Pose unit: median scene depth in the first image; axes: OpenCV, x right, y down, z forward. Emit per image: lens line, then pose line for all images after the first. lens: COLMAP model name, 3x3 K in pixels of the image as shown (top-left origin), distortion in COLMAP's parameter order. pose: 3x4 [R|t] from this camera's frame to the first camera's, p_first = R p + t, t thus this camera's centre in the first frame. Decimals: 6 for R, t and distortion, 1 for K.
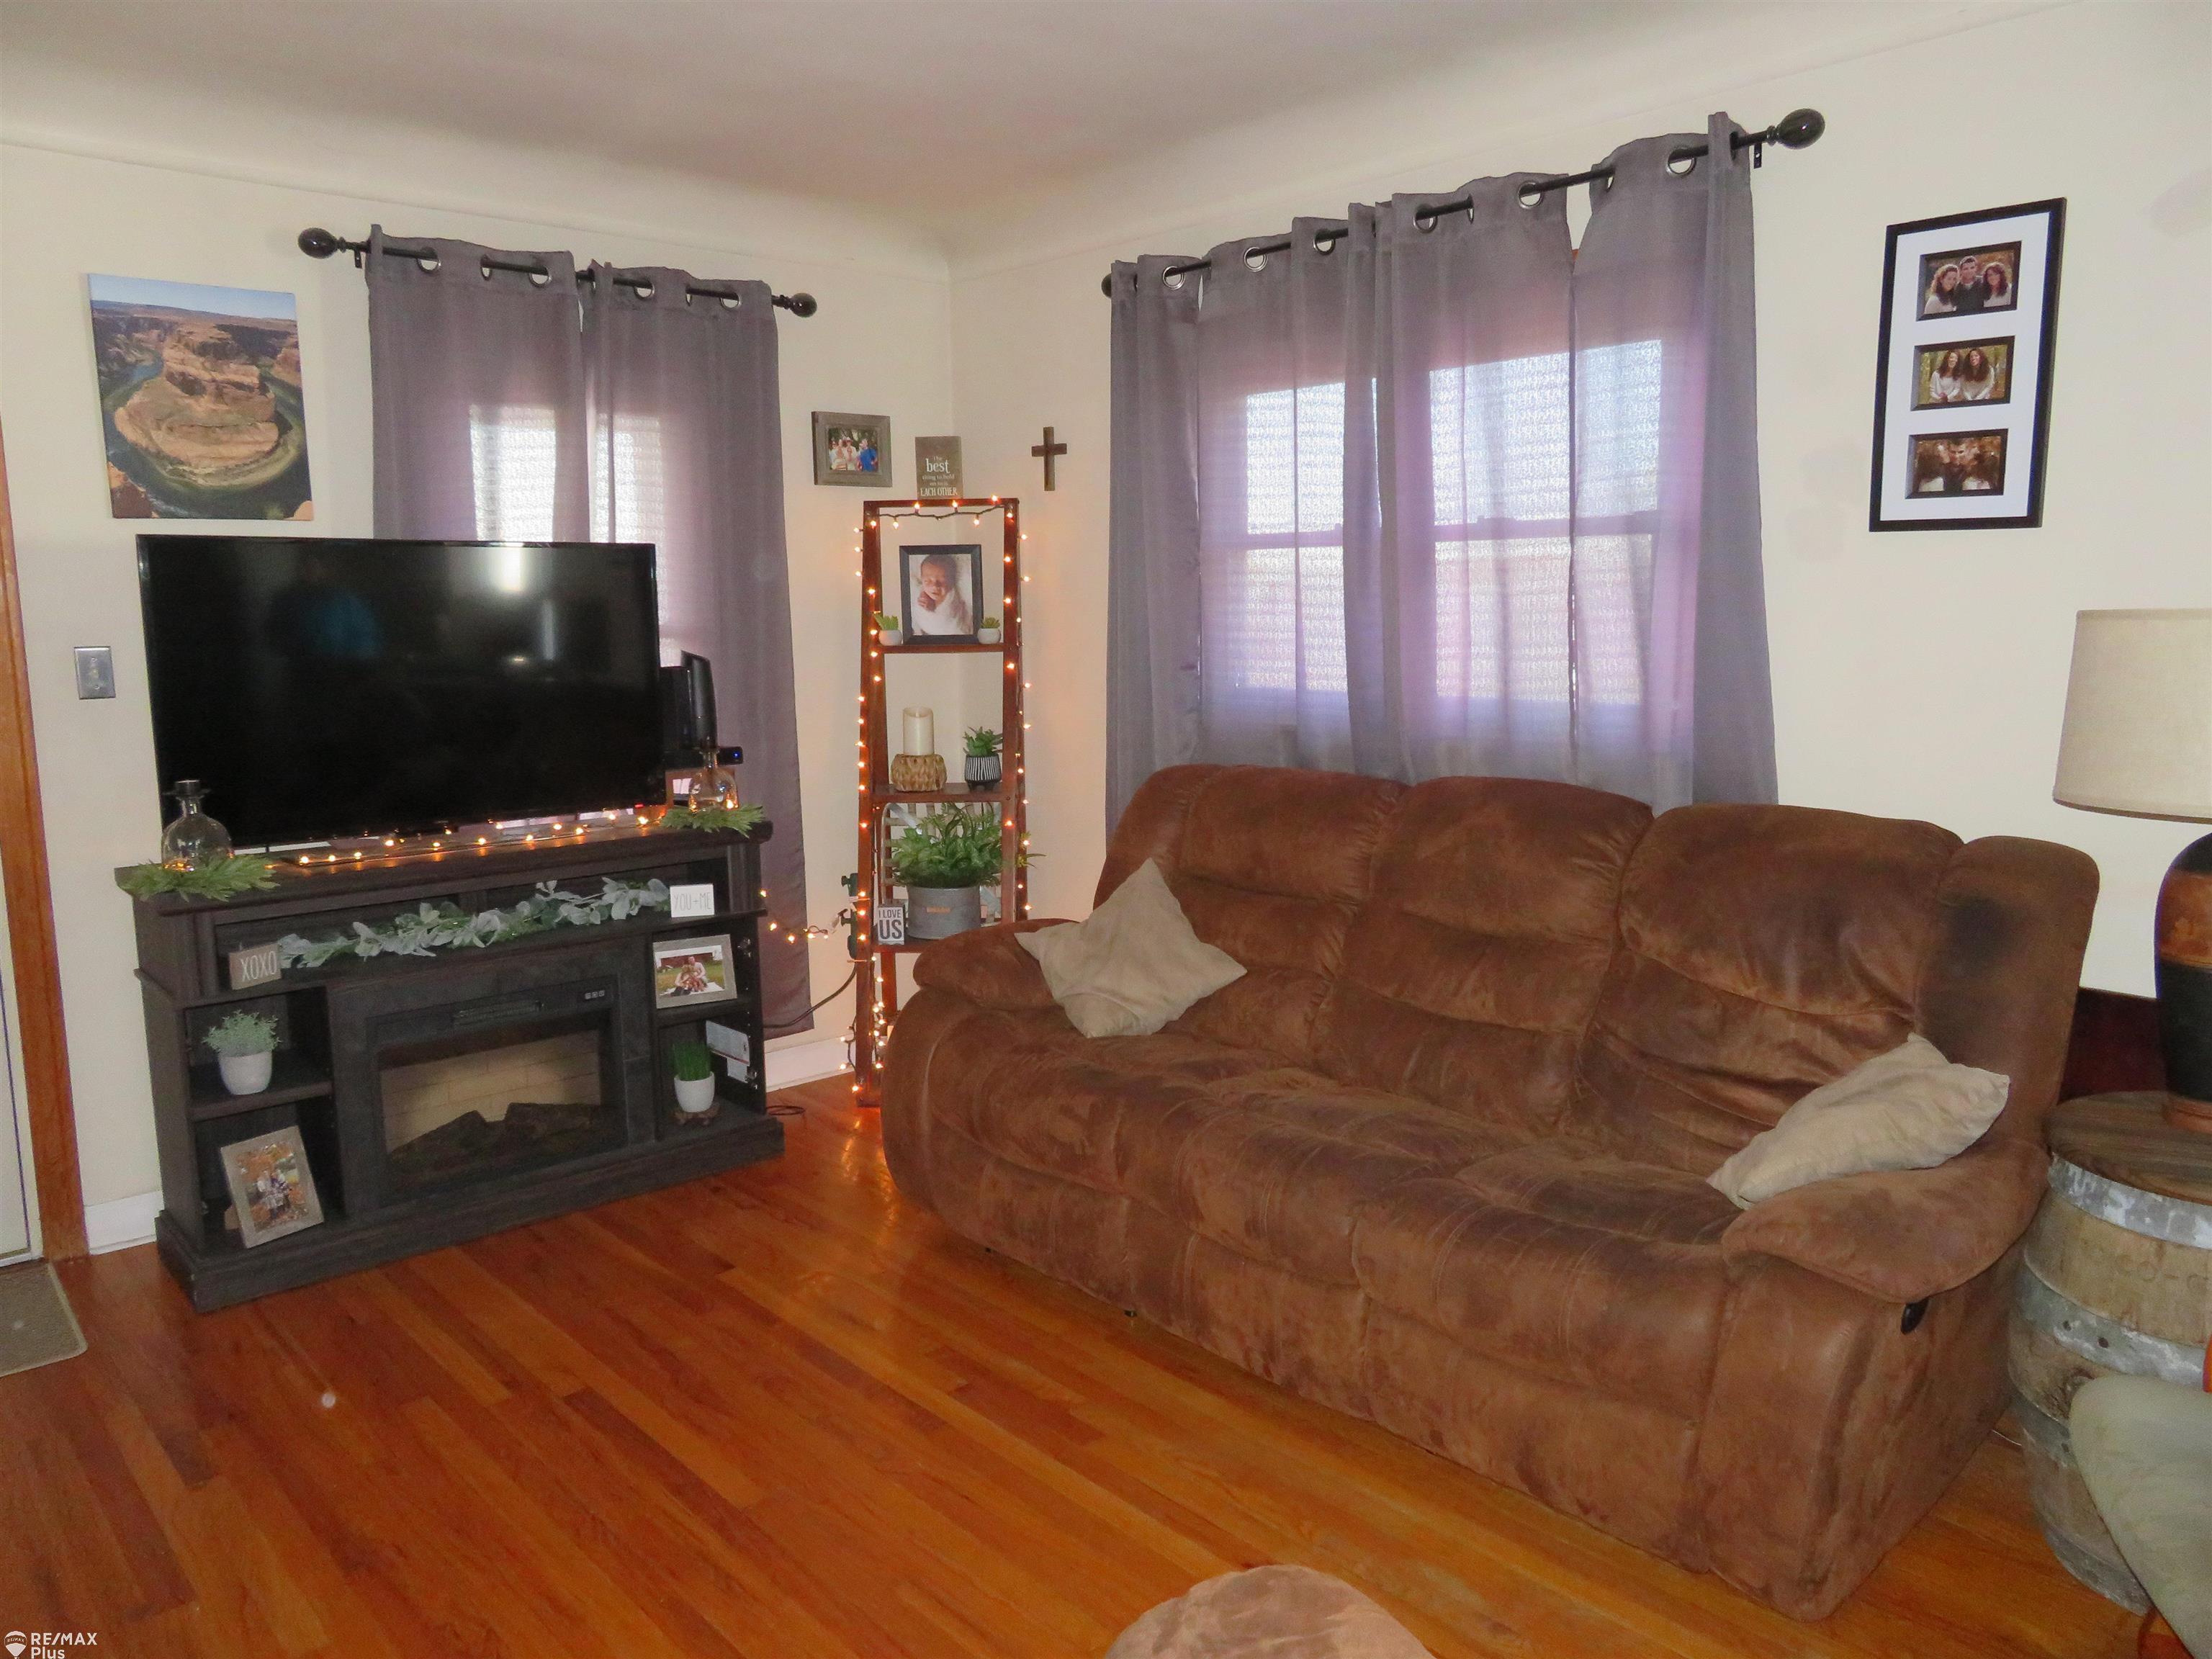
lens RADIAL K [[1579.2, 0, 1105.0], [0, 1579.2, 818.5], [0, 0, 1]] dist [0.008708, 0.003217]
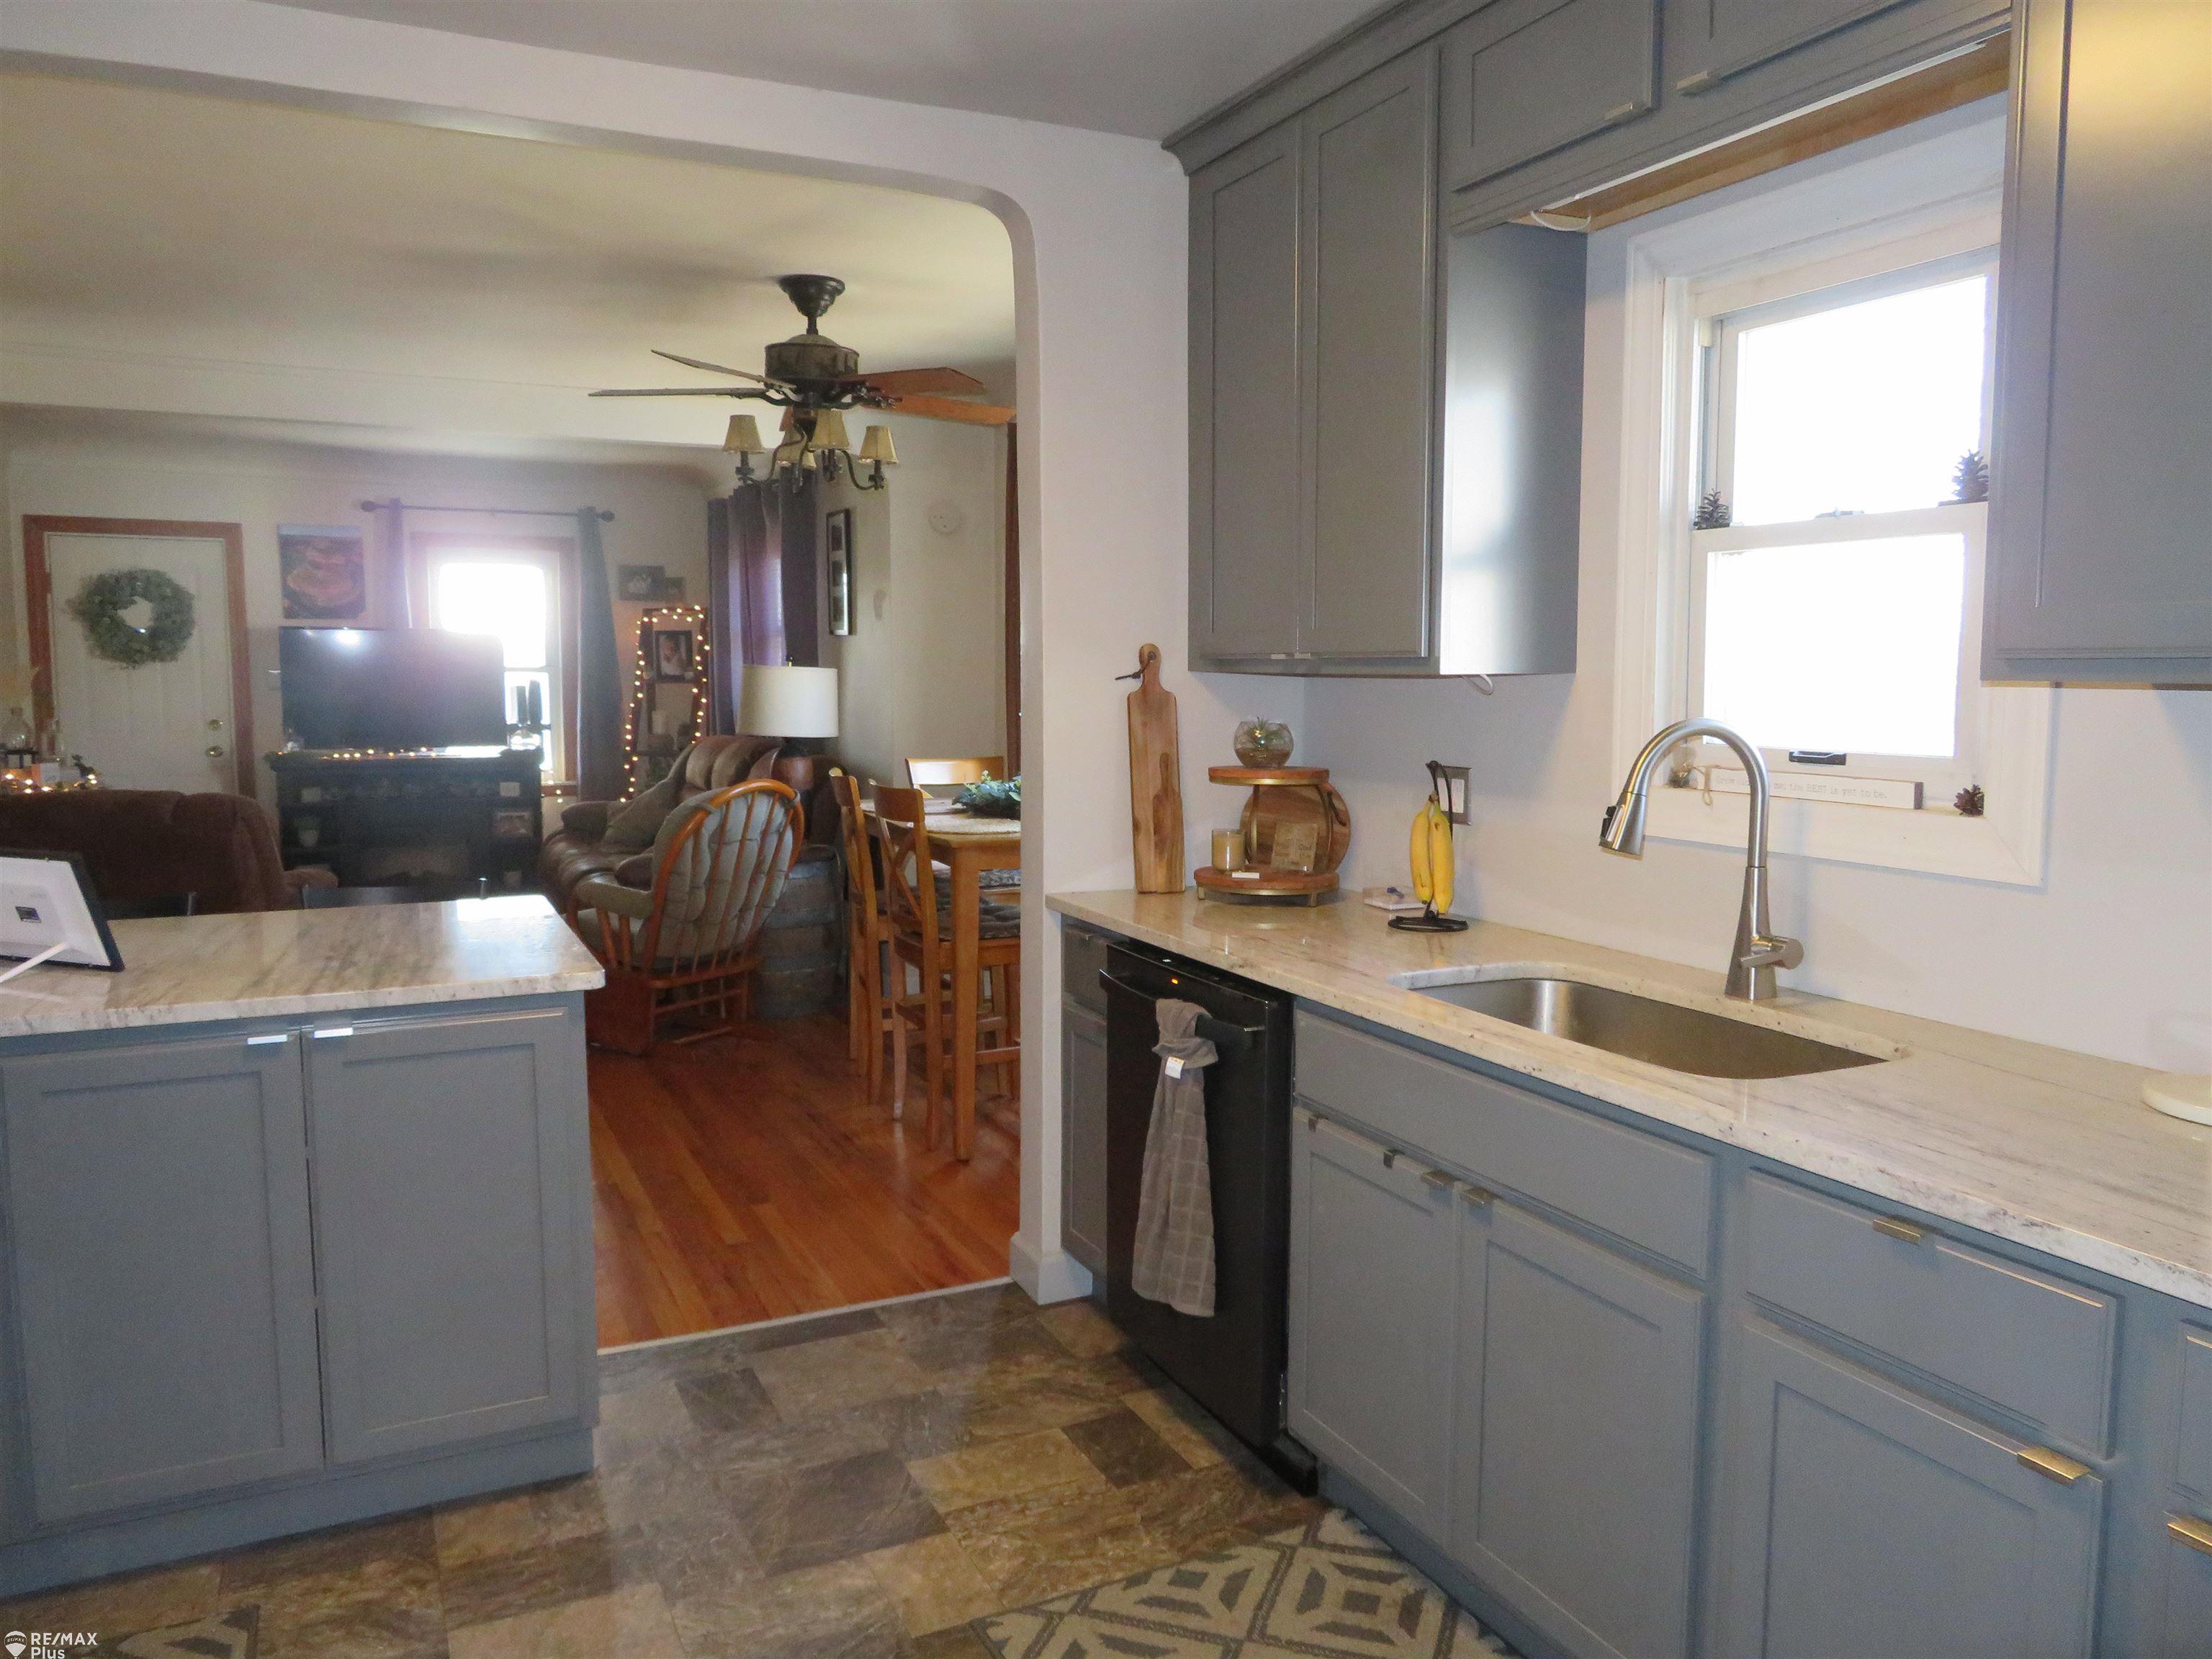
lens RADIAL K [[1579.2, 0, 1112.2], [0, 1579.2, 829.9], [0, 0, 1]] dist [0.008708, 0.003217]
pose [[0.961060, 0.046335, -0.272427, 1.019251], [-0.056002, 0.998043, -0.027813, 0.108665], [0.270605, 0.041986, 0.961774, -0.800178]]
